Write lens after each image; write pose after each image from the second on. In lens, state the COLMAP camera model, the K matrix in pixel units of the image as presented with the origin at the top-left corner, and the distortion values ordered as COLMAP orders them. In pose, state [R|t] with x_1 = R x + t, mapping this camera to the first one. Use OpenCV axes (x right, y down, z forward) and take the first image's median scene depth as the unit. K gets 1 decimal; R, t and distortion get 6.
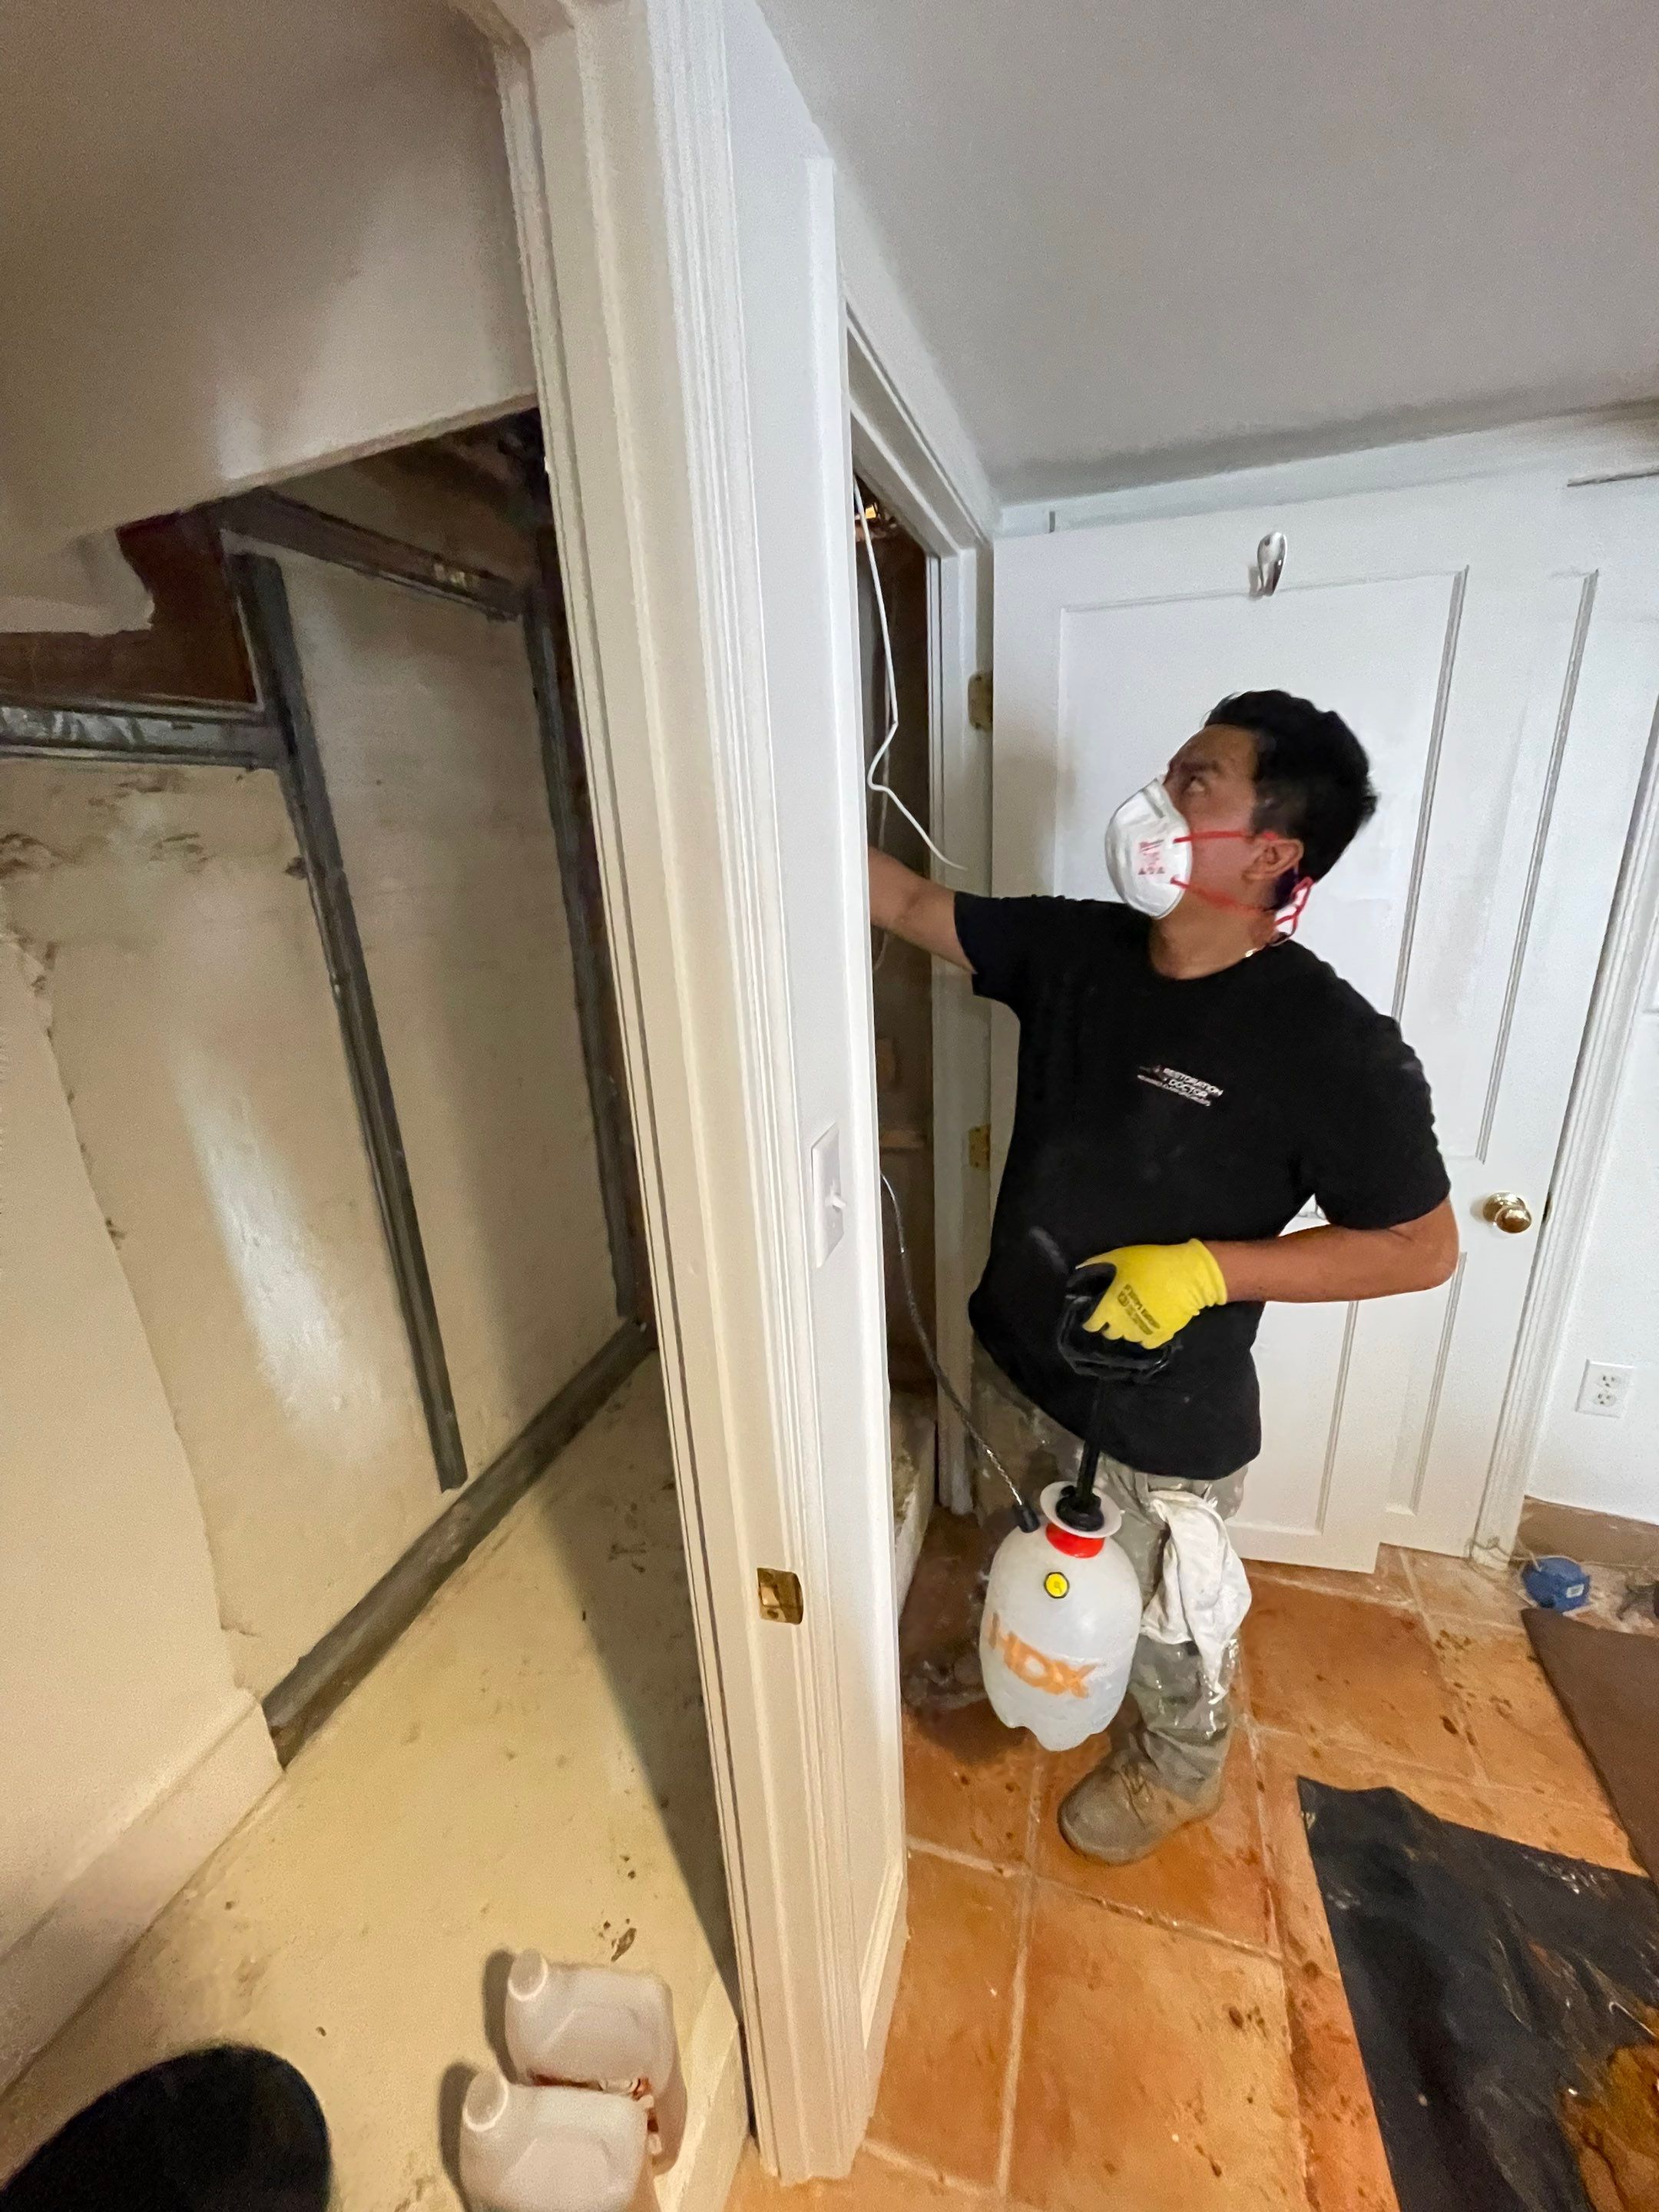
lens RADIAL K [[903.8, 0, 821.3], [0, 903.8, 1106.2], [0, 0, 1]] dist [-0.004437, 0.000171]
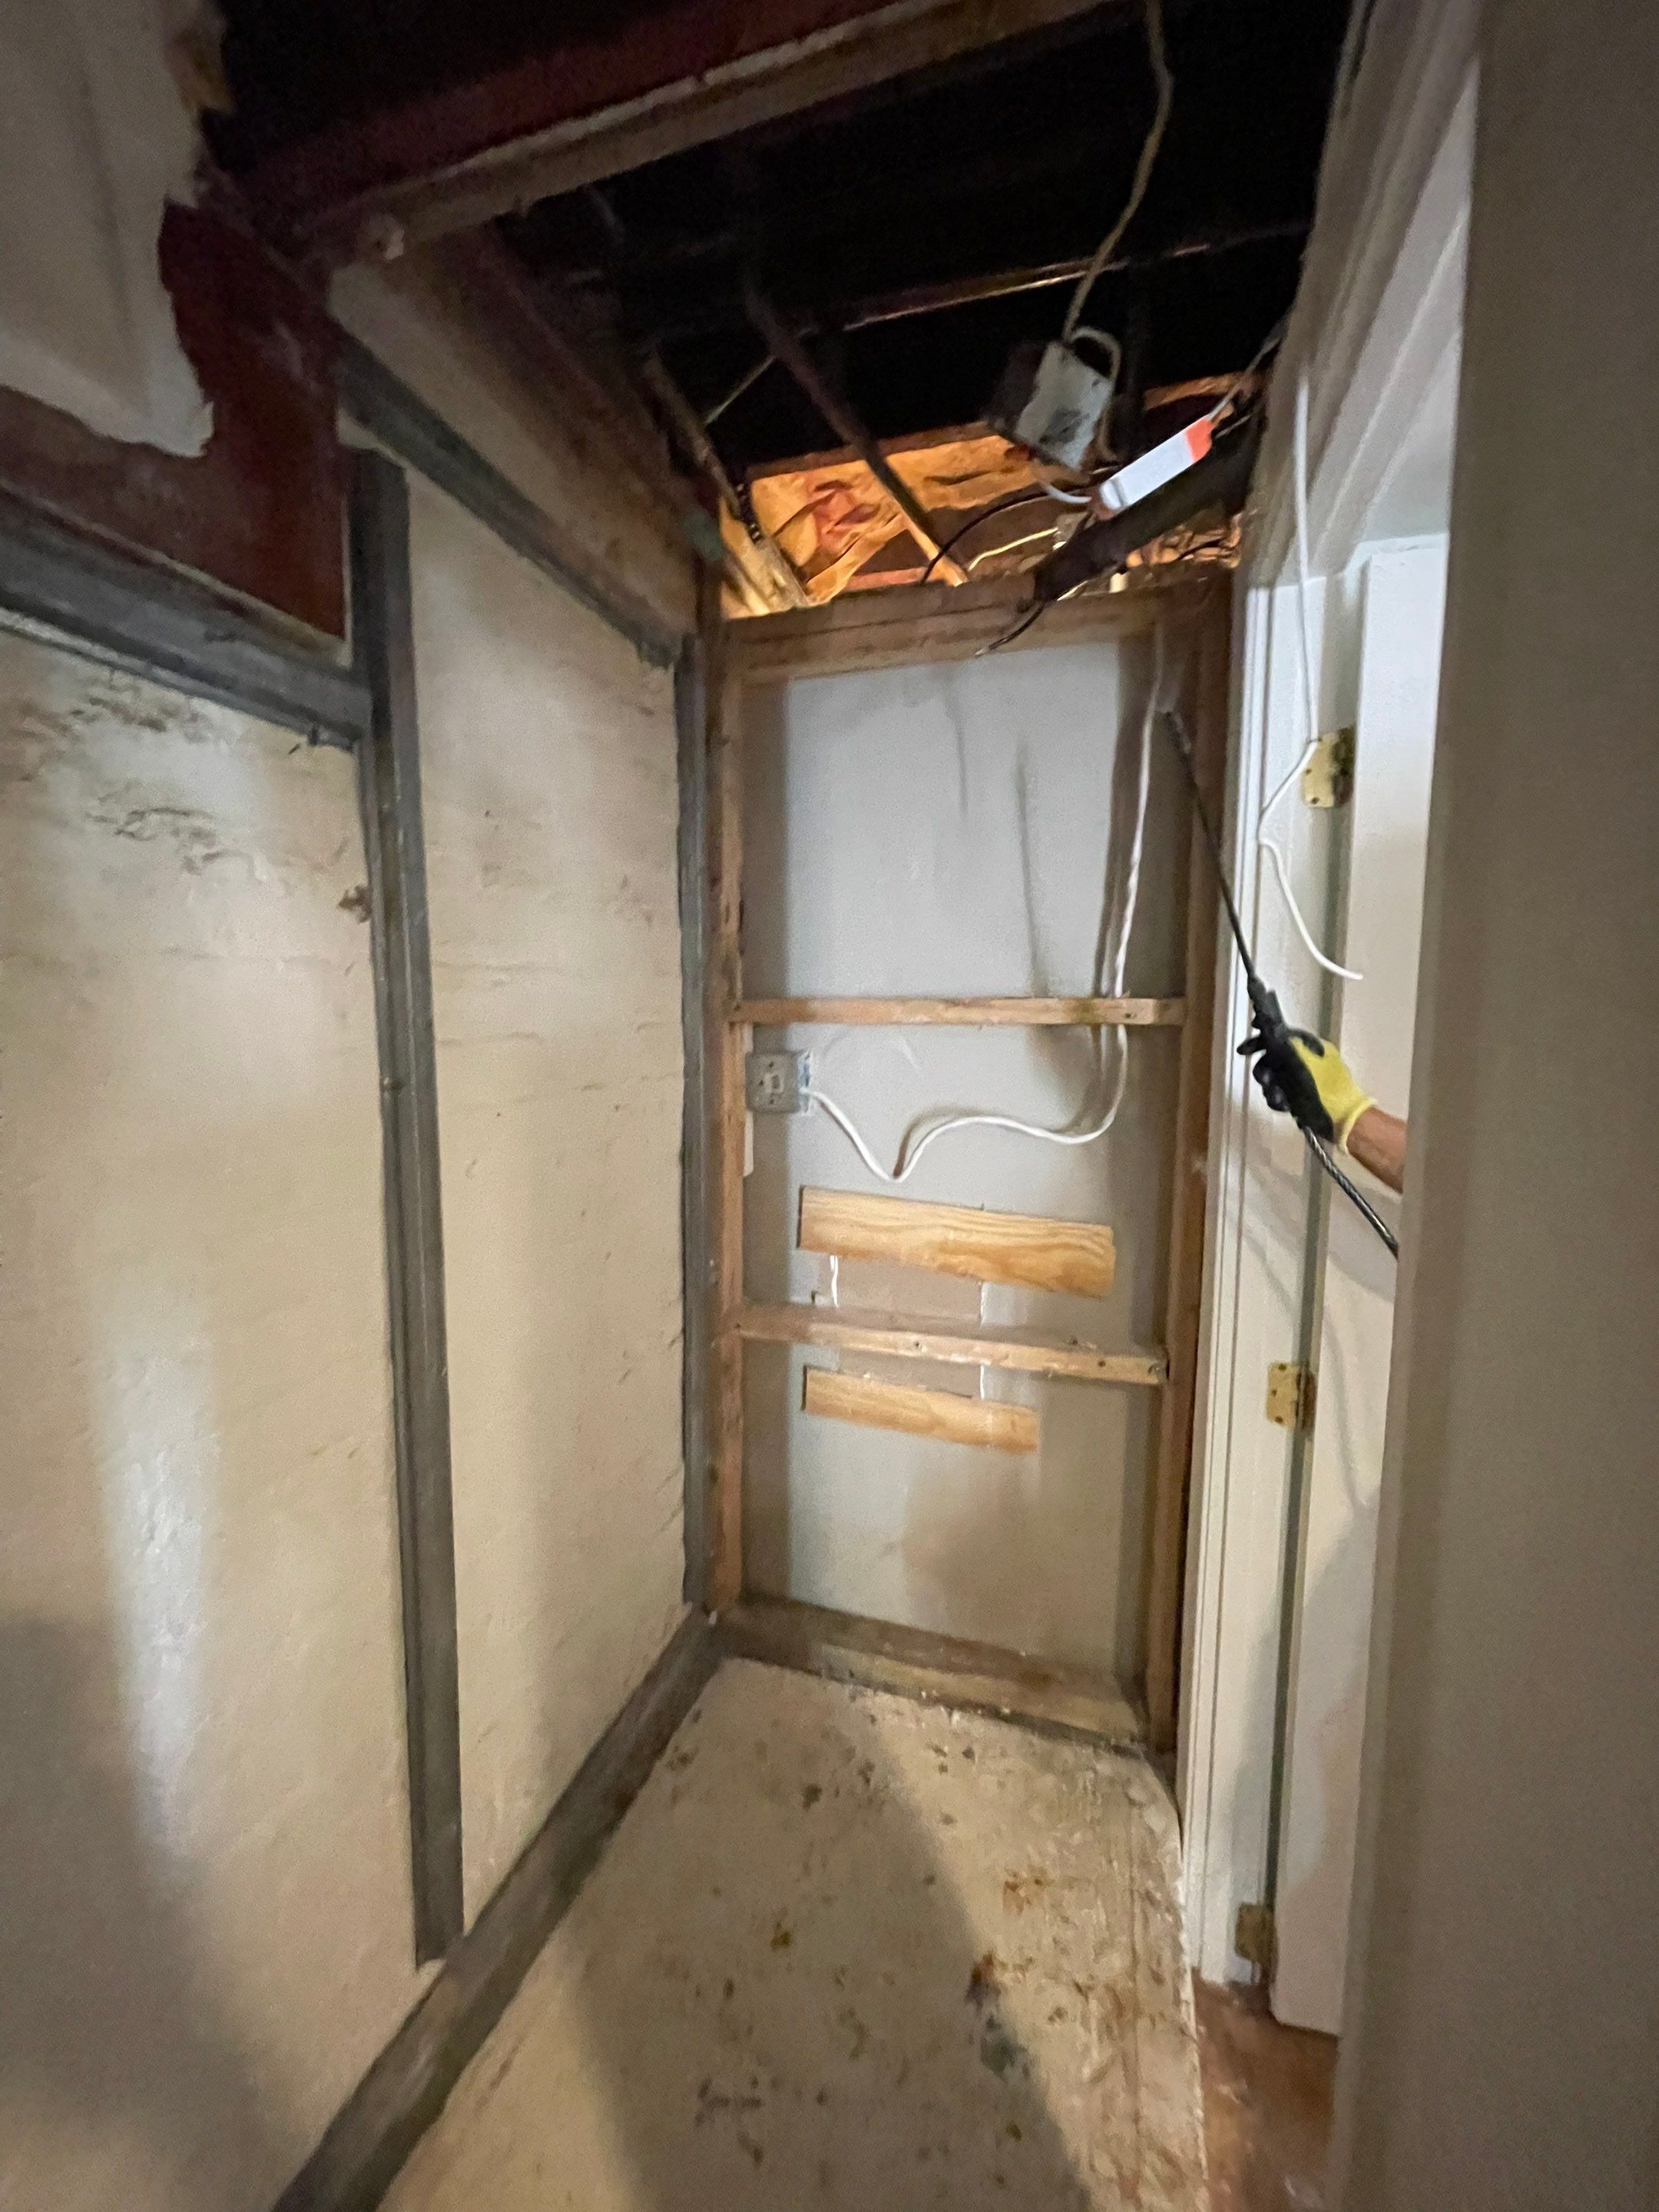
lens RADIAL K [[903.8, 0, 821.3], [0, 903.8, 1101.6], [0, 0, 1]] dist [-0.004437, 0.000171]
pose [[0.998393, 0.055825, 0.009709, -0.225585], [-0.052580, 0.976614, -0.208471, -0.011349], [-0.021120, 0.207626, 0.977980, 0.355995]]
